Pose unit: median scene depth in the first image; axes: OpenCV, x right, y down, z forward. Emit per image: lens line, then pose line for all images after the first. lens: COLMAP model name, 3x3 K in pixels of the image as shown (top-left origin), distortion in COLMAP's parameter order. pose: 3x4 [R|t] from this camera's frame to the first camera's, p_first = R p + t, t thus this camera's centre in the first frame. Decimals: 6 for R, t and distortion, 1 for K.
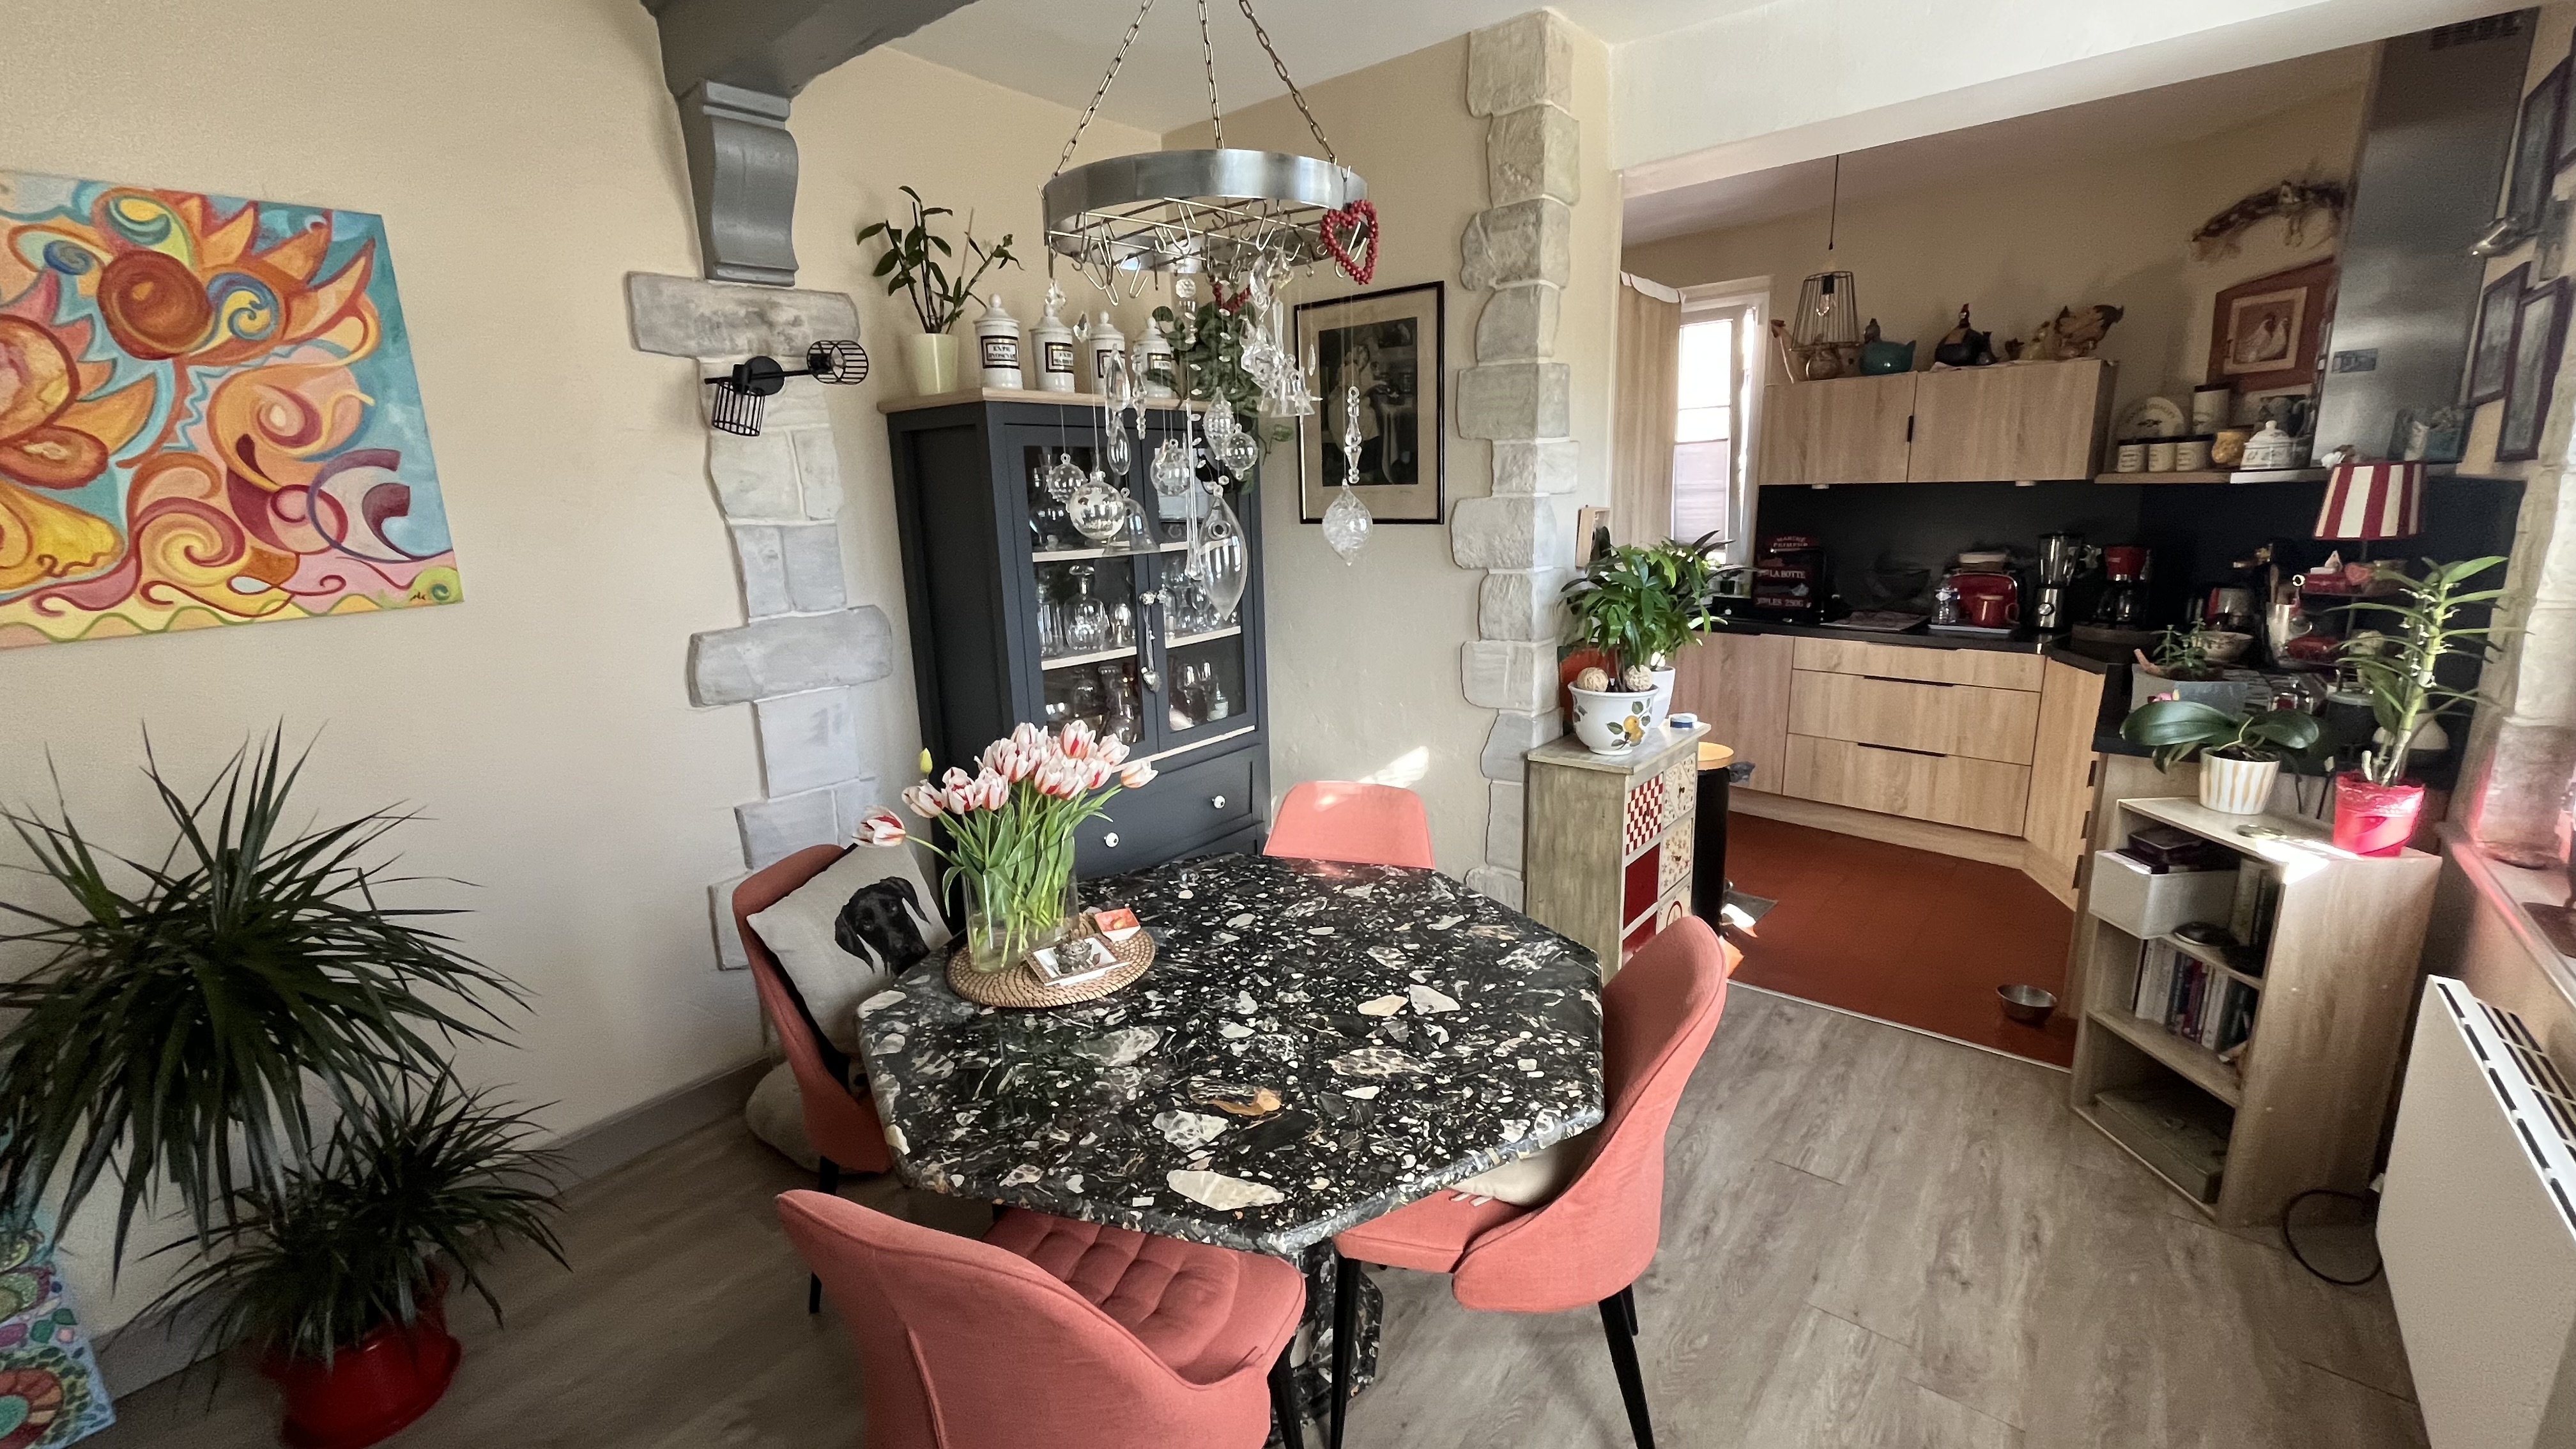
lens RADIAL K [[1024.6, 0, 1288.0], [0, 1024.6, 724.5], [0, 0, 1]] dist [-0.006690, -0.000115]
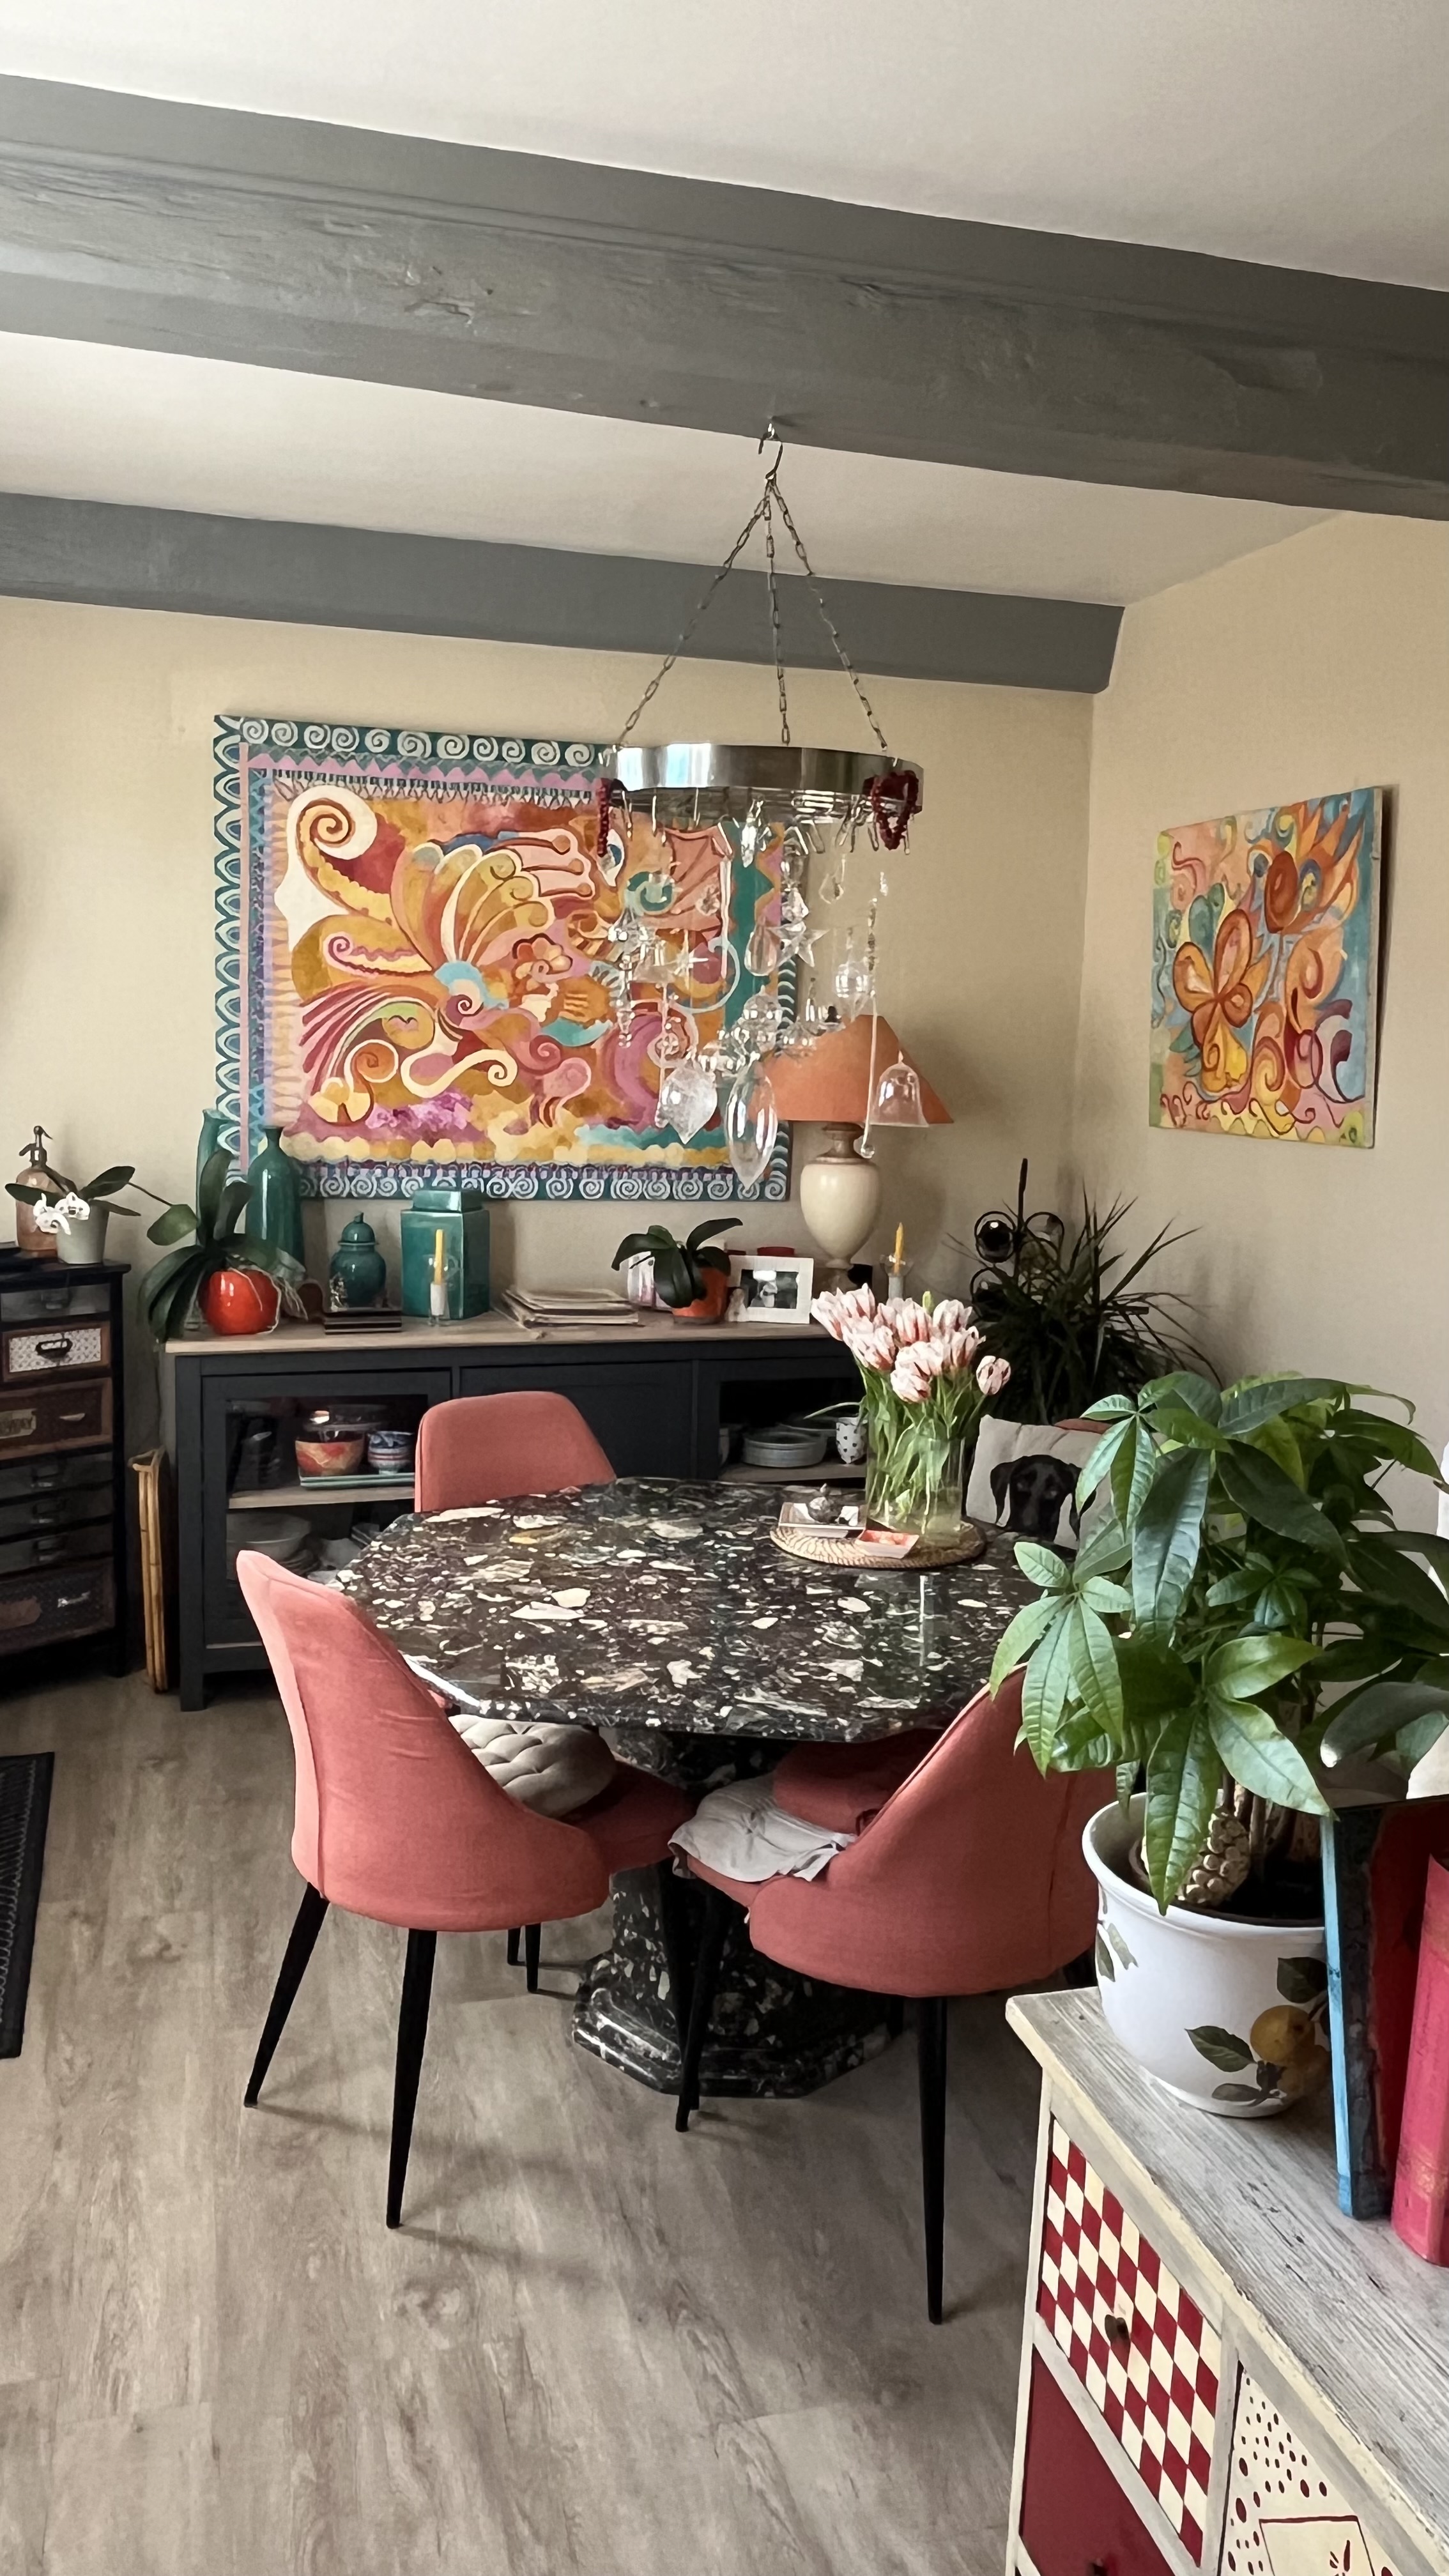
lens RADIAL K [[1803.4, 0, 724.5], [0, 1803.4, 1288.0], [0, 0, 1]] dist [0.002884, -0.000322]
pose [[-0.563004, 0.139889, -0.814529, 1.115477], [-0.200188, 0.933137, 0.298630, -0.432328], [0.801842, 0.331189, -0.497356, 1.553520]]
